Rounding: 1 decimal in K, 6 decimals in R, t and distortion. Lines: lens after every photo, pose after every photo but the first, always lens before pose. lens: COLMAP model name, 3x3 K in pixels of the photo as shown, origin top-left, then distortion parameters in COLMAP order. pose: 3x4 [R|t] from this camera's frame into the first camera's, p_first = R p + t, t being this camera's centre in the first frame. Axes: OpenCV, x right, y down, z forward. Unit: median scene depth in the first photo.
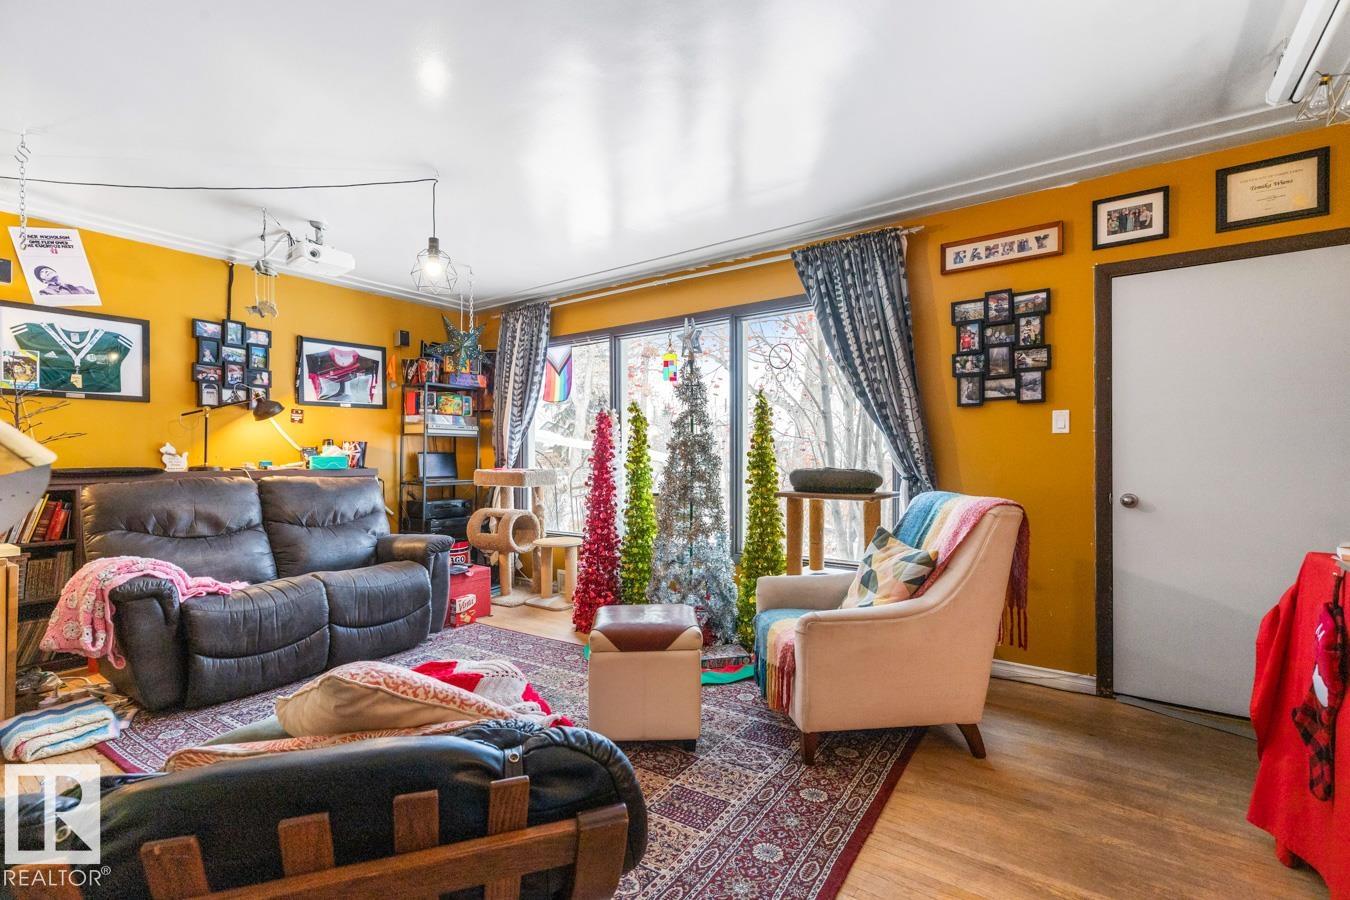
lens RADIAL K [[614.3, 0, 675.0], [0, 614.3, 450.0], [0, 0, 1]] dist [0.002064, 0.000222]
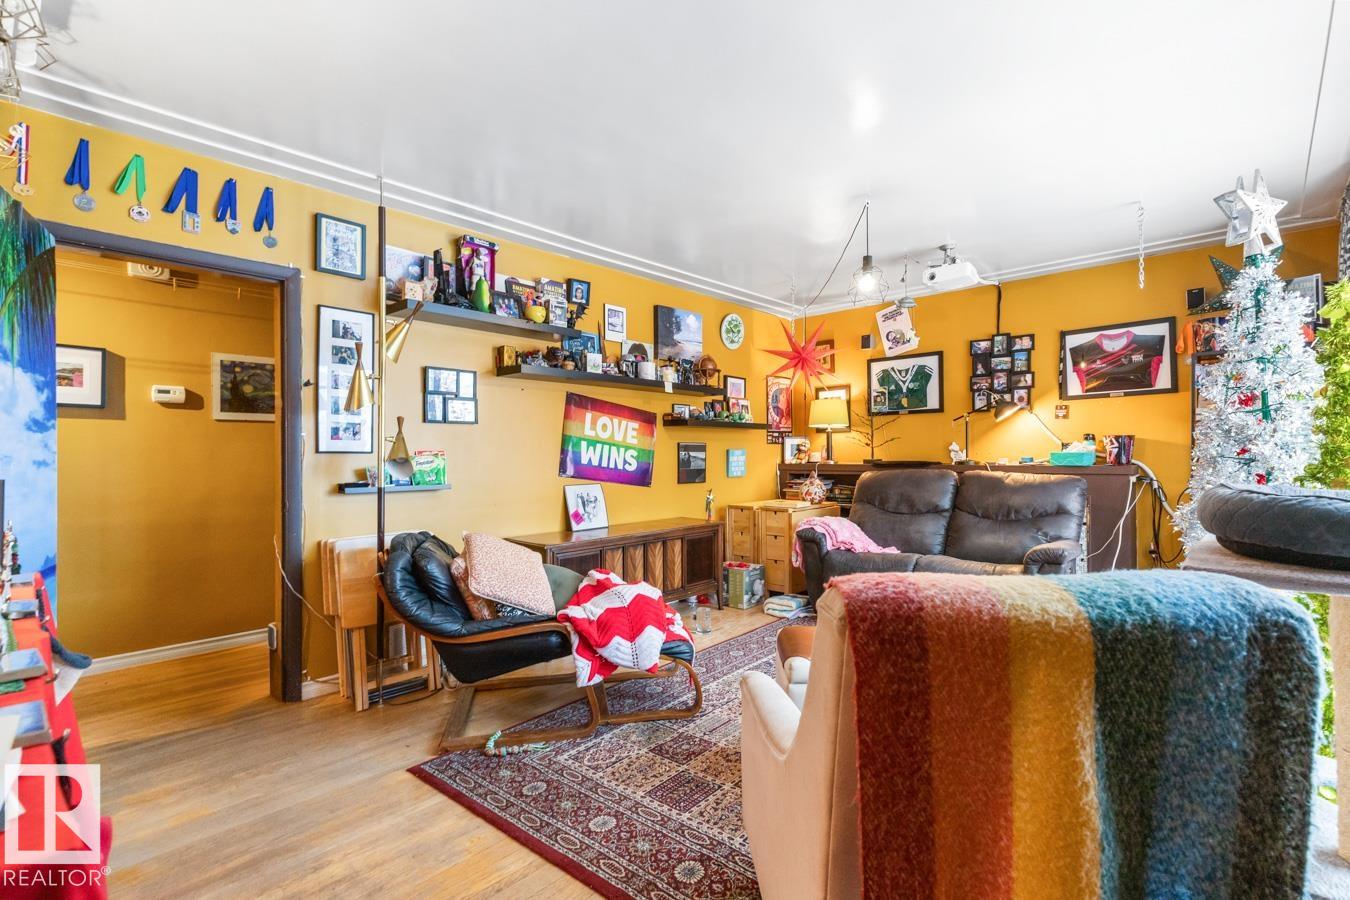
lens RADIAL K [[640.6, 0, 675.0], [0, 640.6, 450.0], [0, 0, 1]] dist [-0.002135, 0.000089]
pose [[-0.135159, -0.002834, -0.990820, 0.572637], [0.019191, 0.999801, -0.005478, 0.000735], [0.990638, -0.019755, -0.135078, 0.588188]]
